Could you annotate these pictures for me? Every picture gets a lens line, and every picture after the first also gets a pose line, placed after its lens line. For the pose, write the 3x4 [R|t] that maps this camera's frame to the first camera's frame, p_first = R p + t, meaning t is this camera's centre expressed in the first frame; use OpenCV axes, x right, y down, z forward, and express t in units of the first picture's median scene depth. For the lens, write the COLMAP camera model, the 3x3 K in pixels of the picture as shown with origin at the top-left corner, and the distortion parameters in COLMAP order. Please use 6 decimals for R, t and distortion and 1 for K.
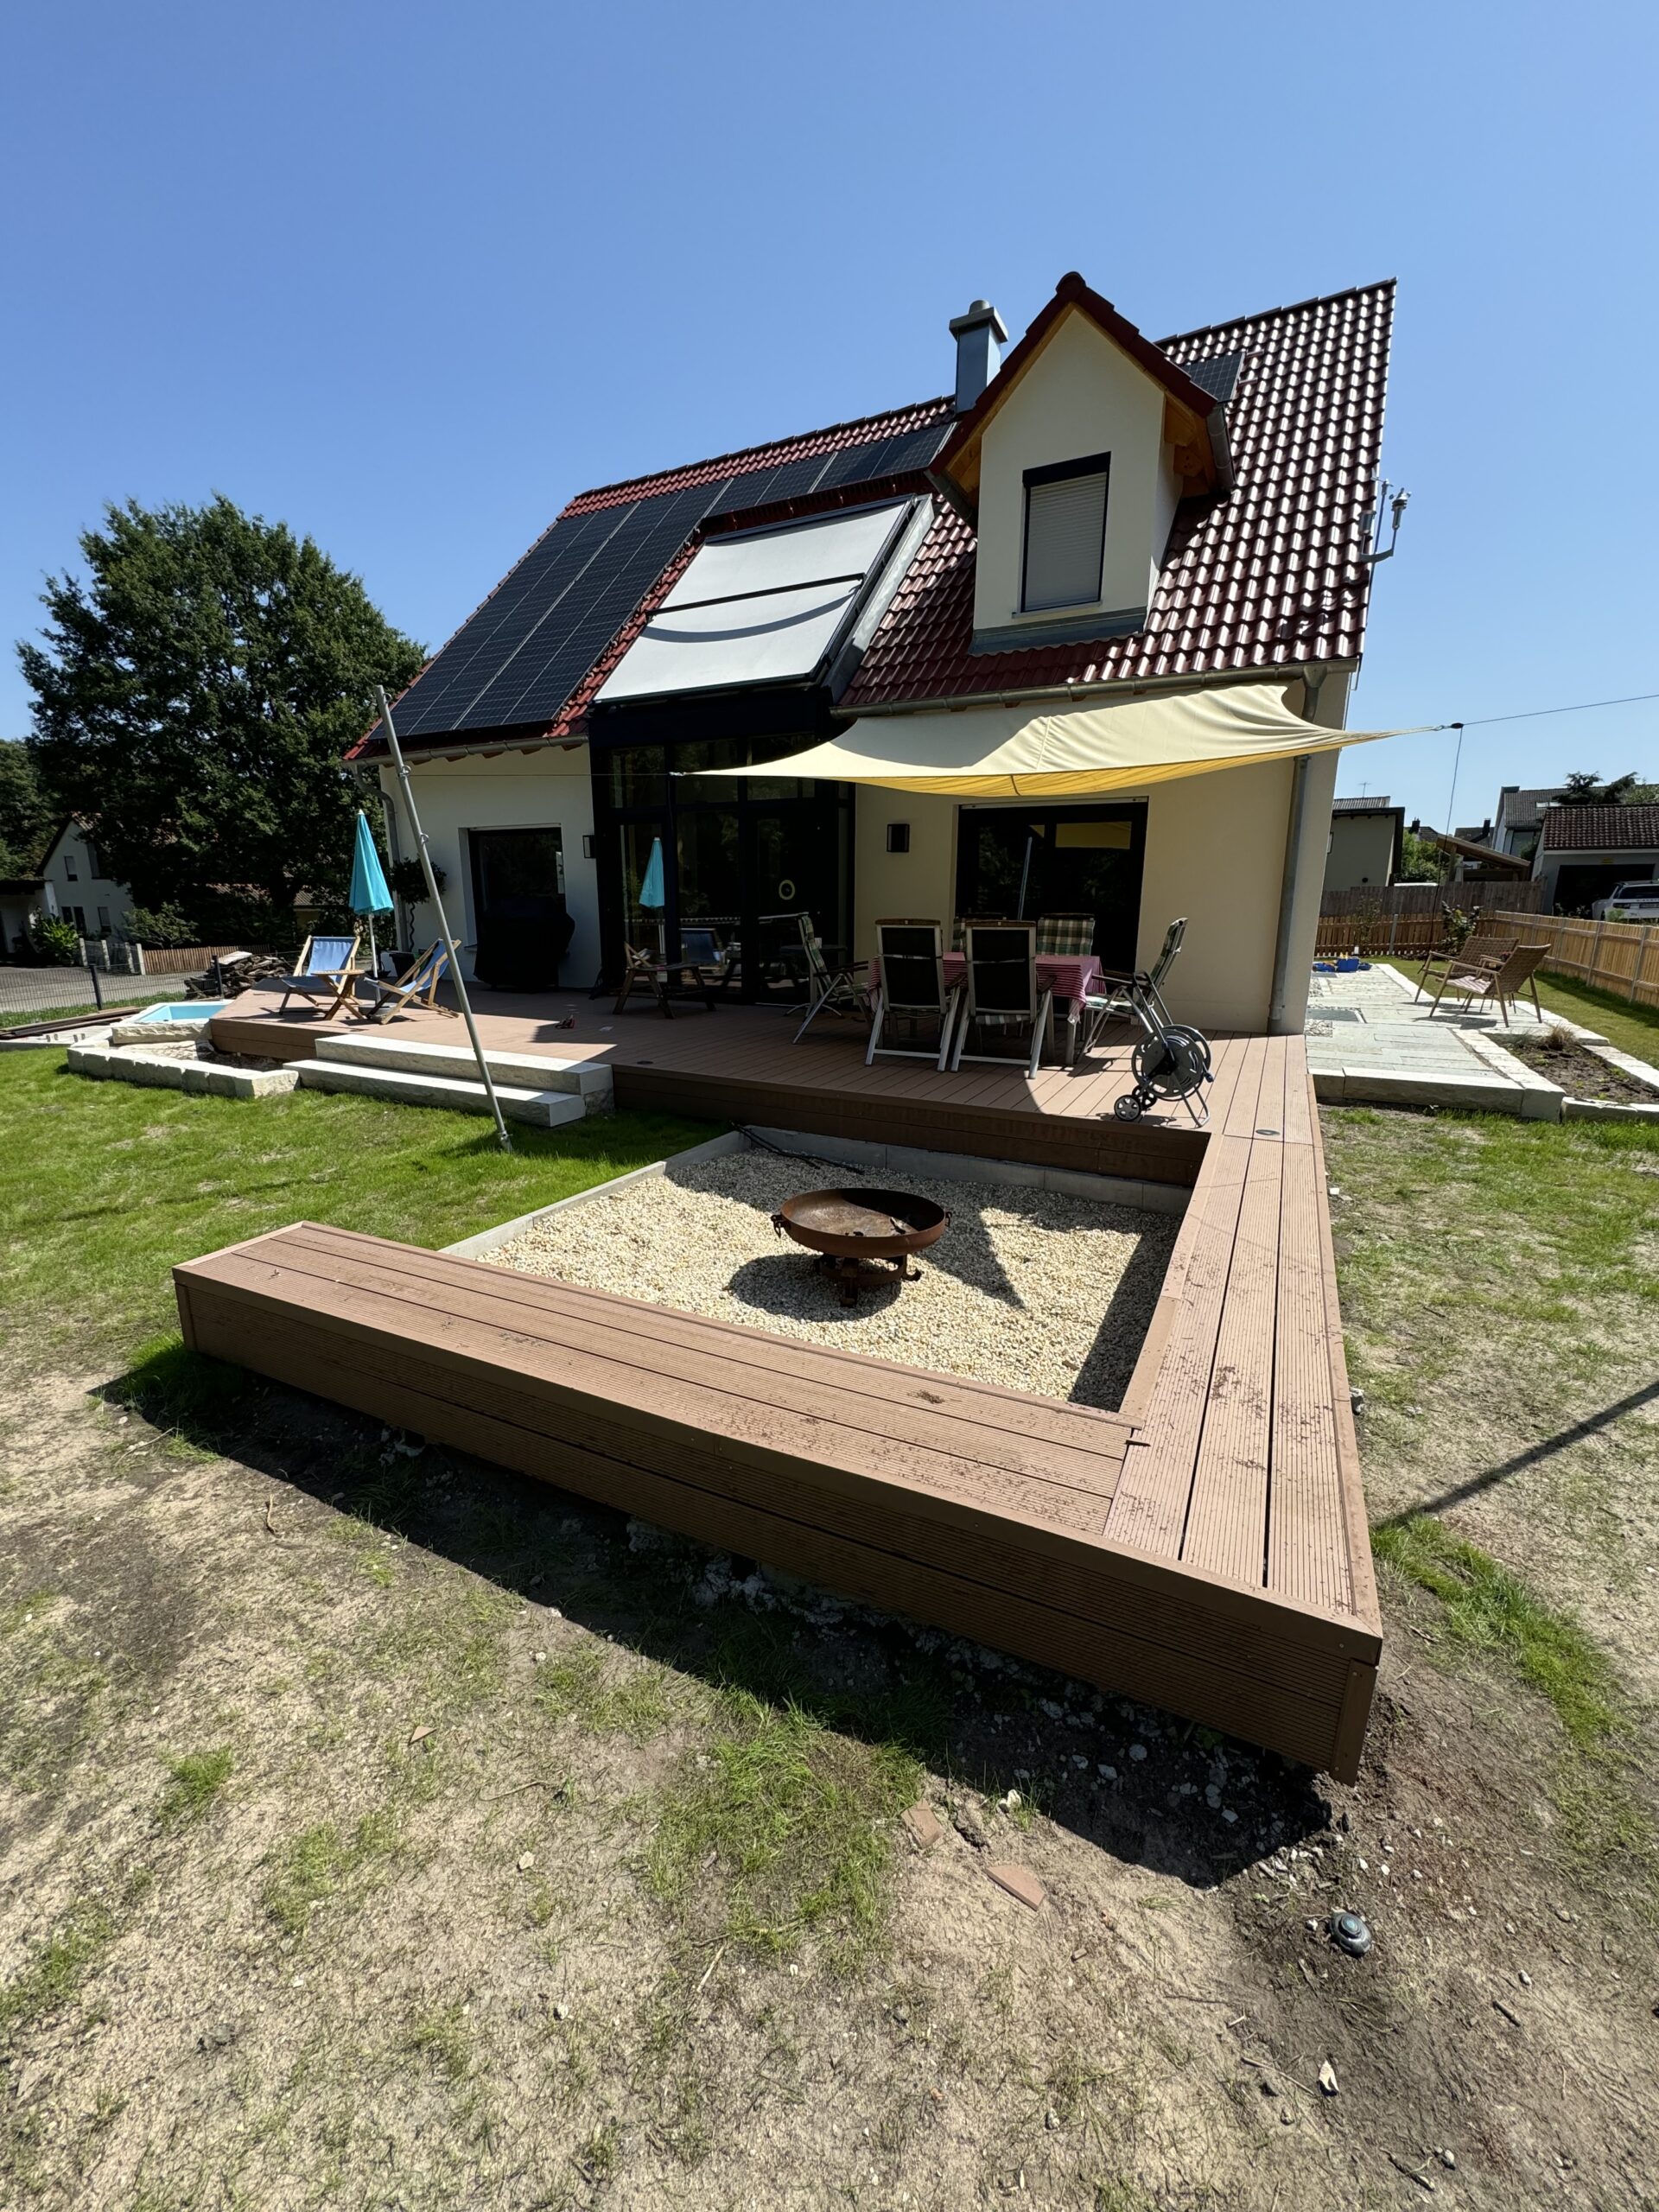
lens RADIAL K [[877.8, 0, 829.5], [0, 877.8, 1106.0], [0, 0, 1]] dist [0.000767, -0.000975]
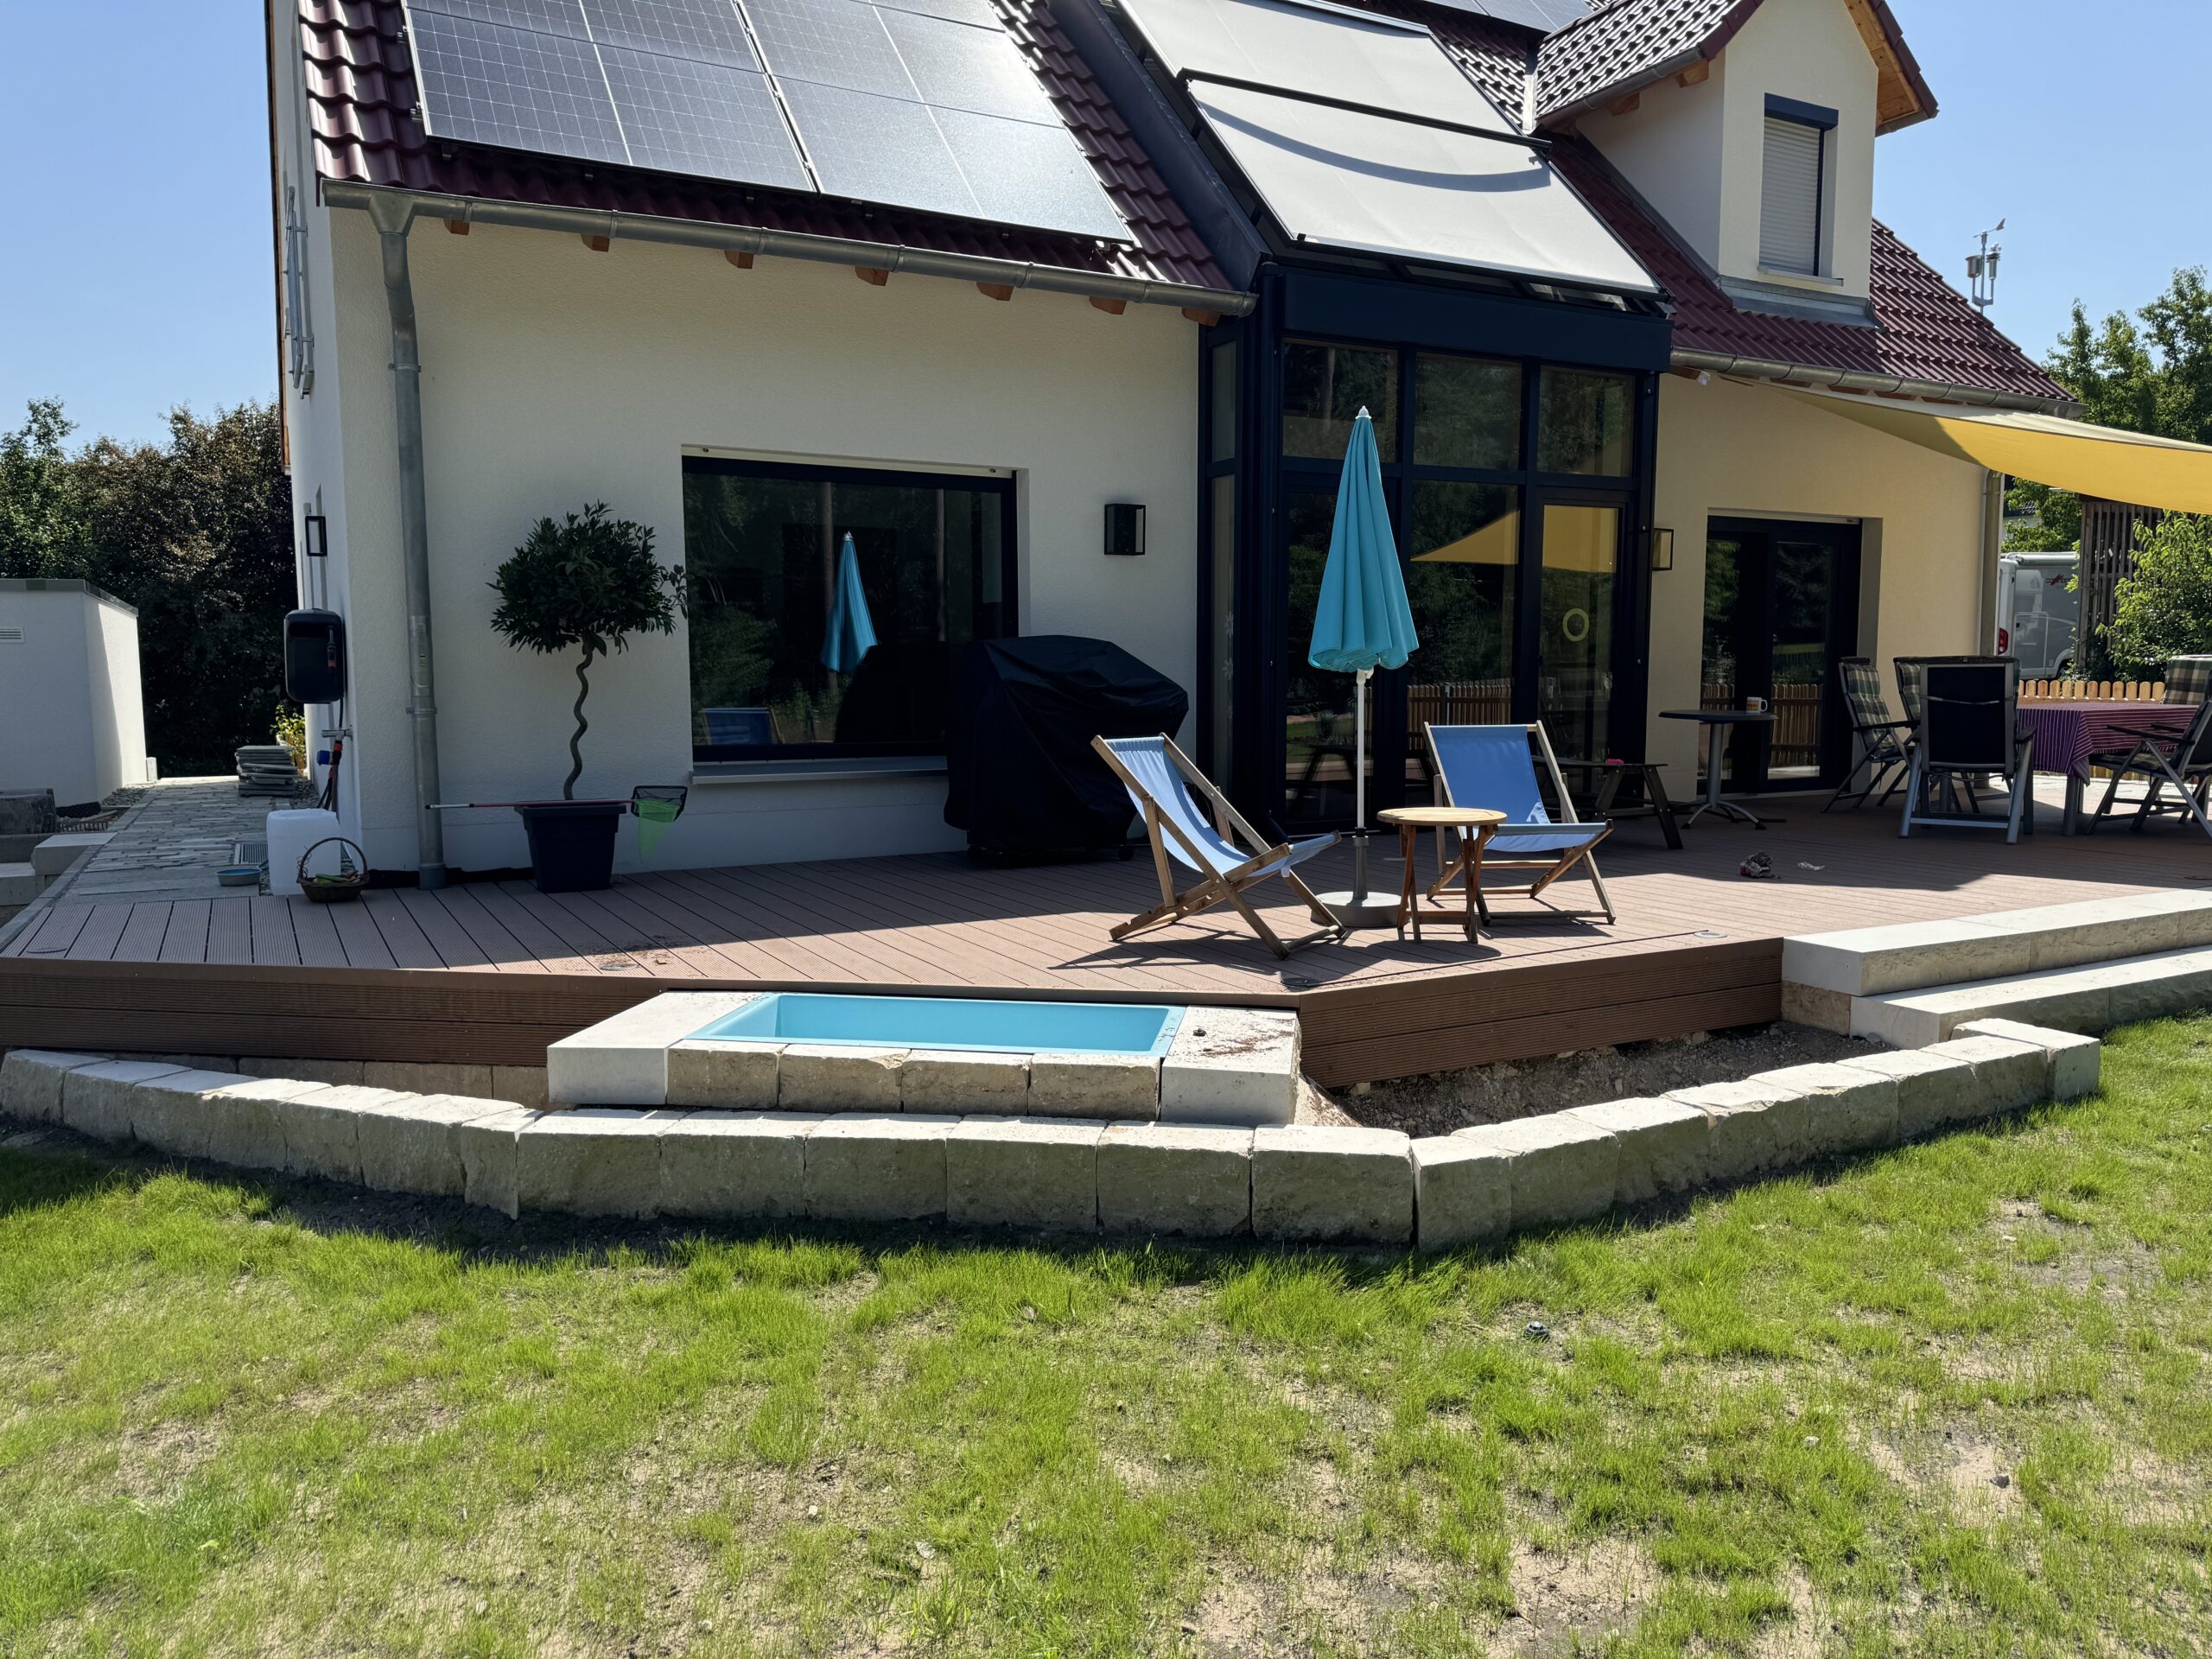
lens RADIAL K [[1558.0, 0, 1106.0], [0, 1558.0, 829.5], [0, 0, 1]] dist [0.030532, -0.033491]
pose [[0.591338, -0.096029, 0.800686, -1.242918], [0.178606, 0.983822, -0.013914, -0.166838], [-0.786396, 0.151235, 0.598923, 0.702825]]
